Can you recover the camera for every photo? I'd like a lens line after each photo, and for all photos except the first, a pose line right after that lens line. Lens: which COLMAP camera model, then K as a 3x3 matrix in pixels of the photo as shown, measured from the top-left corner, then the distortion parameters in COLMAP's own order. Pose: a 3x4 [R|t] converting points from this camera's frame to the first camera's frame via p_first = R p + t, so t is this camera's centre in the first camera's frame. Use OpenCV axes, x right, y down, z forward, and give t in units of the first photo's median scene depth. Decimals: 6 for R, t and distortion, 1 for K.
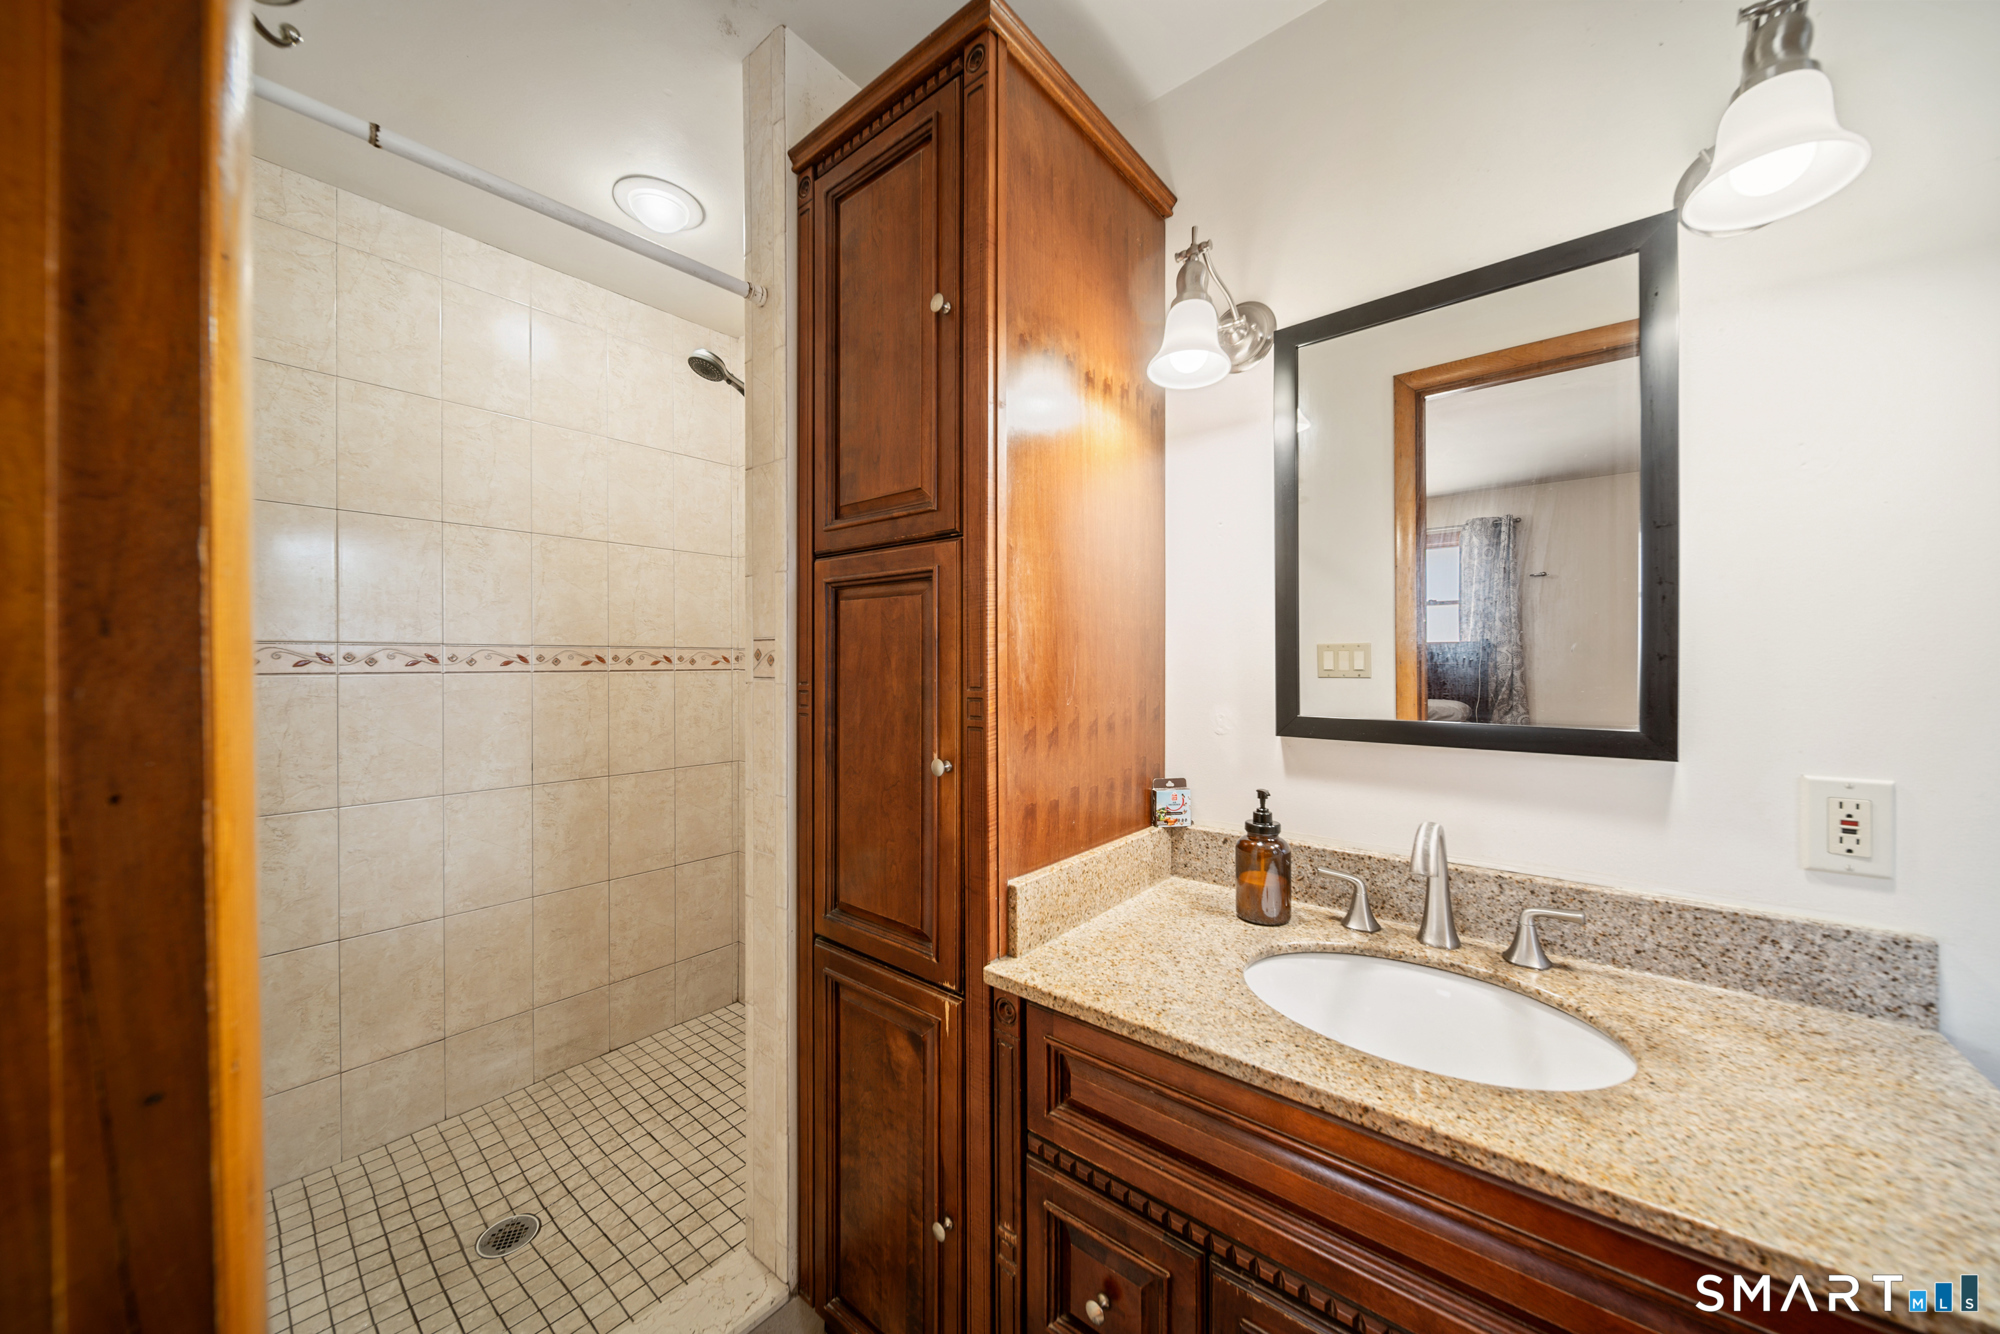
lens RADIAL K [[700.3, 0, 1006.6], [0, 700.3, 665.7], [0, 0, 1]] dist [-0.000974, -0.001034]
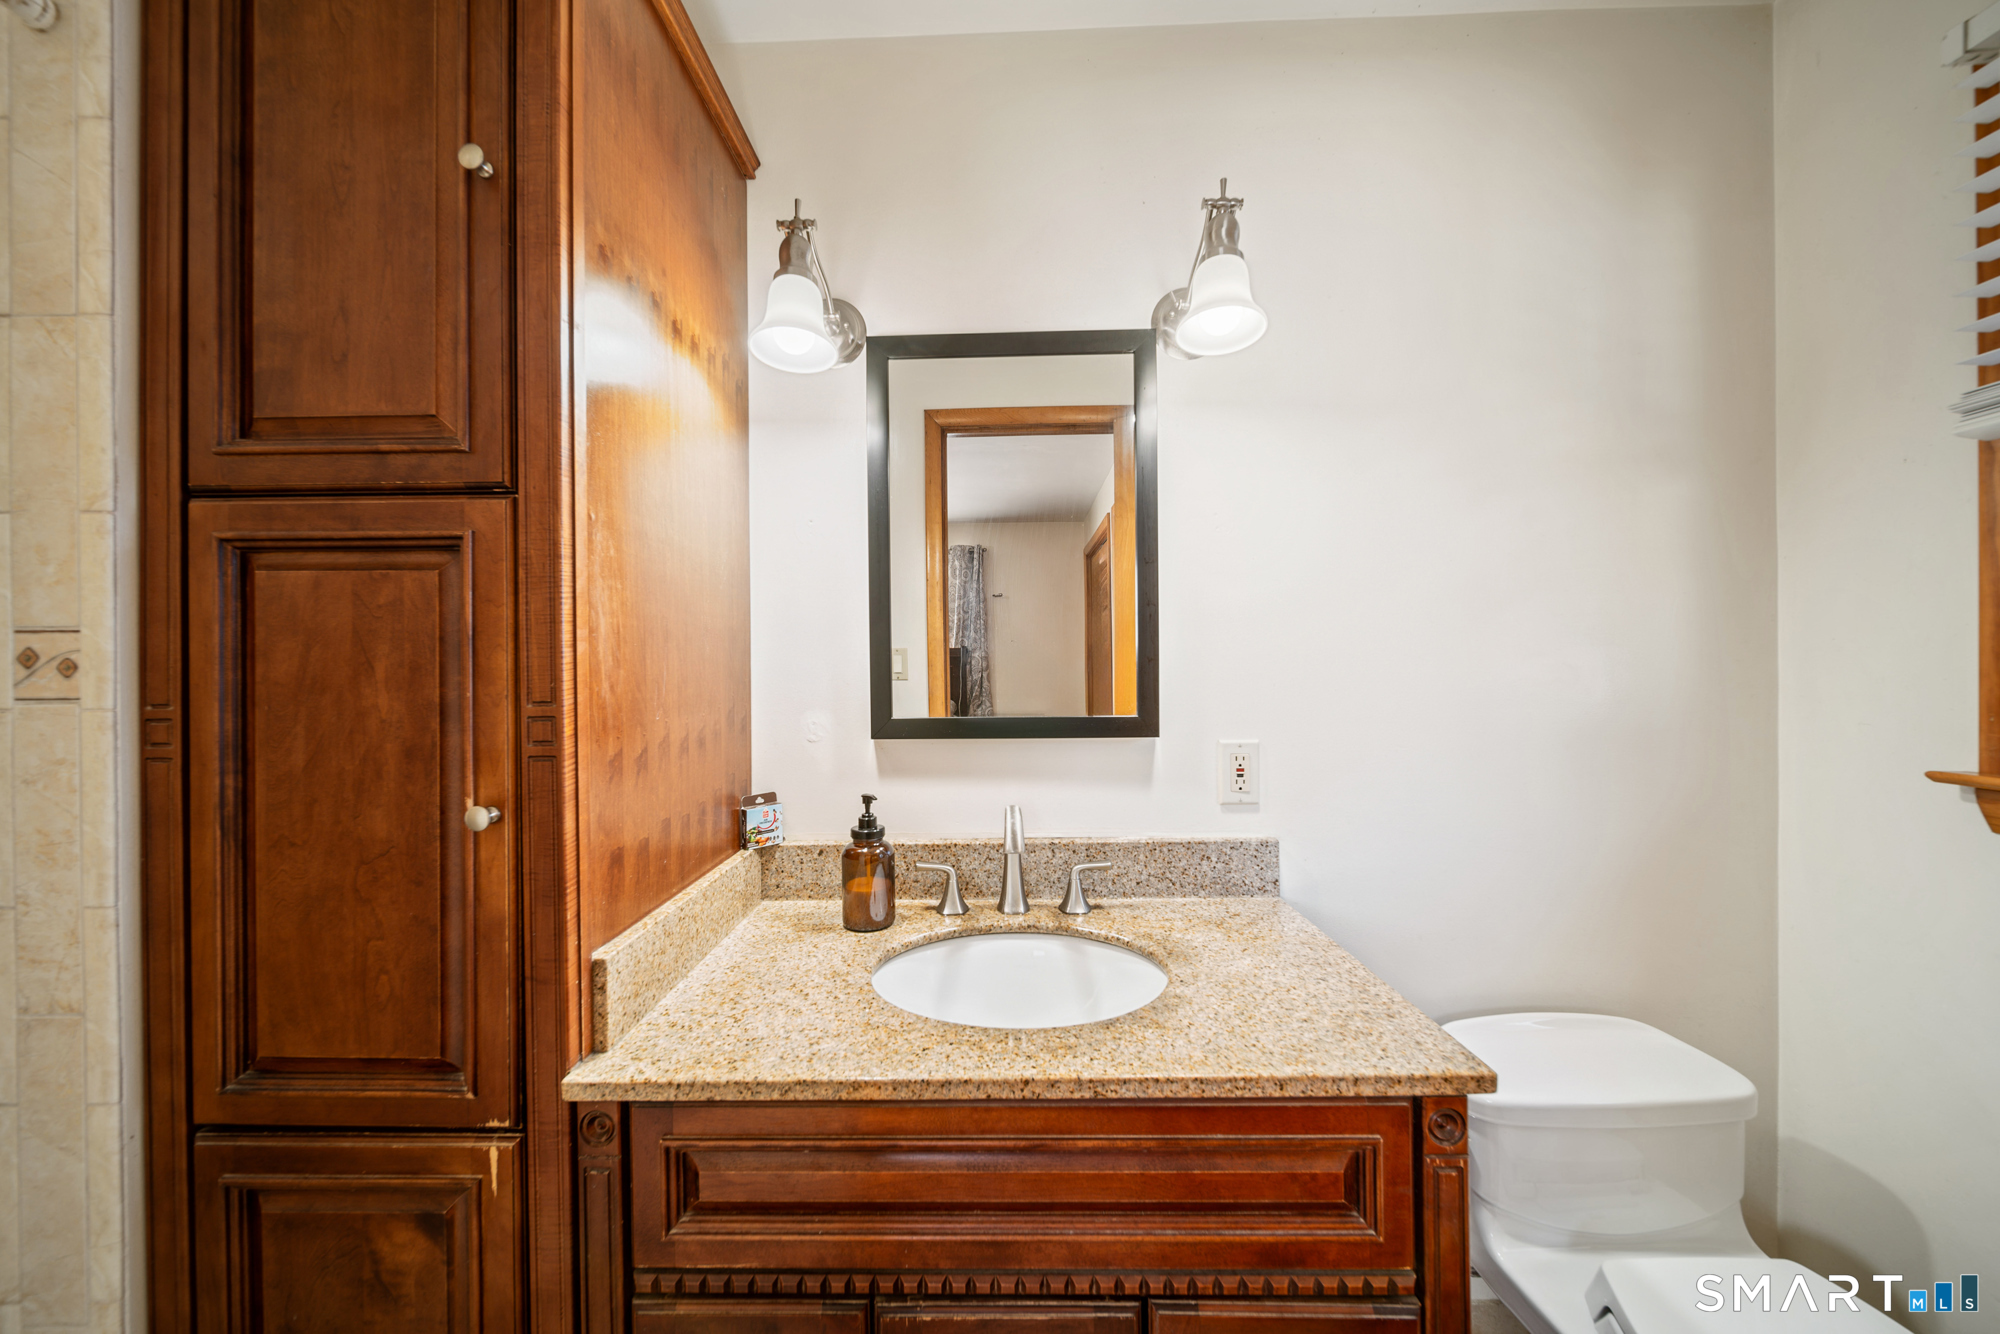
lens RADIAL K [[700.3, 0, 994.6], [0, 700.3, 666.2], [0, 0, 1]] dist [-0.000974, -0.001034]
pose [[0.783402, -0.006758, 0.621478, -0.121307], [0.010862, 0.999937, -0.002819, 0.000598], [-0.621420, 0.008959, 0.783426, 0.122990]]
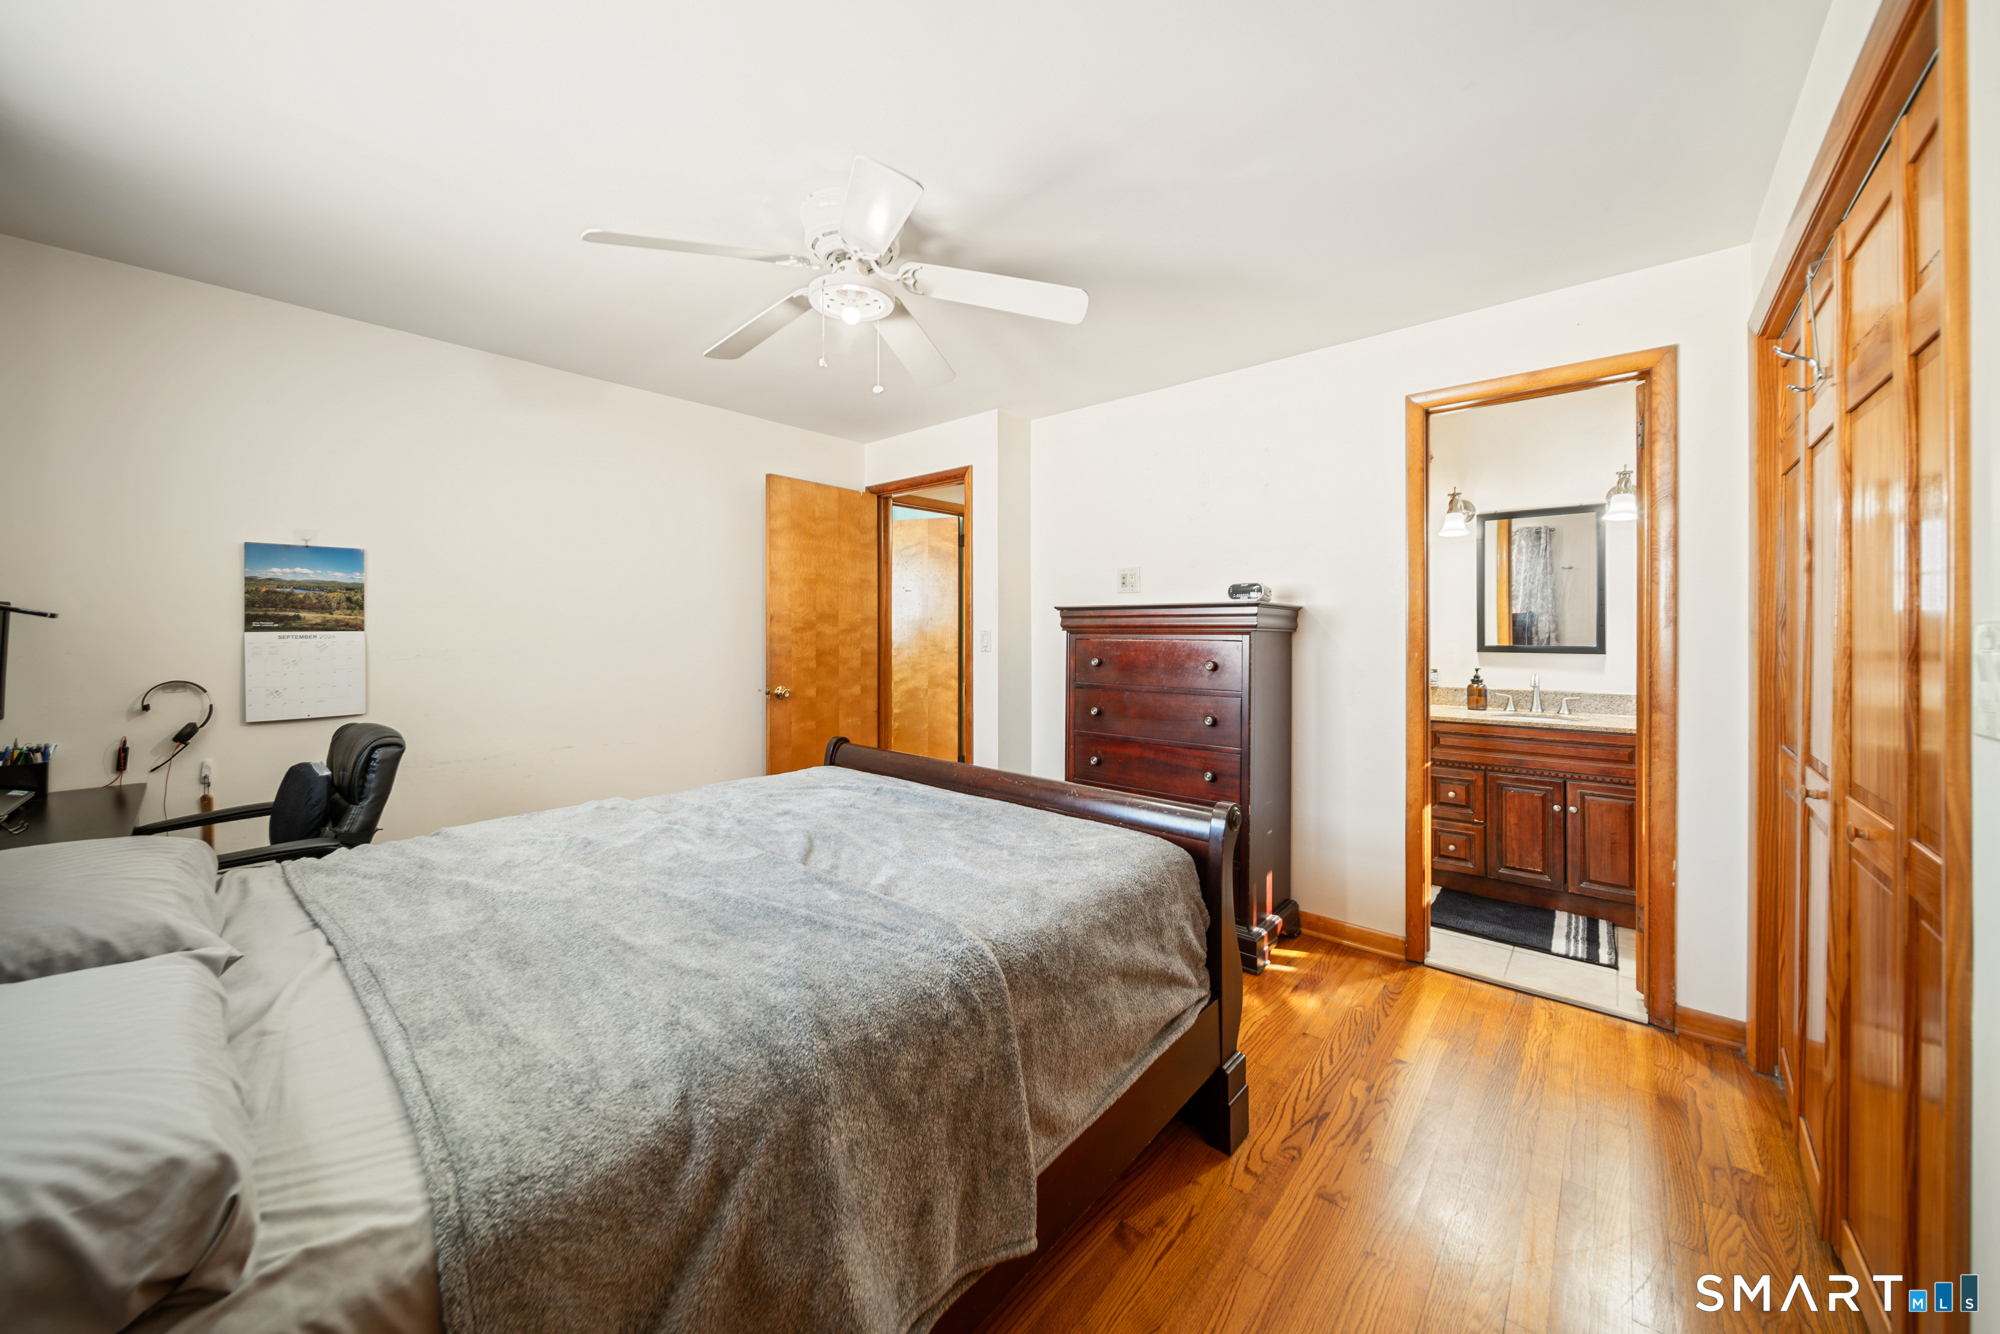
lens RADIAL K [[700.3, 0, 1012.0], [0, 700.3, 638.3], [0, 0, 1]] dist [-0.000974, -0.001034]
pose [[0.999784, -0.003527, -0.020463, -1.825541], [0.003676, 0.999967, 0.007207, 0.016111], [0.020437, -0.007281, 0.999765, -2.399600]]
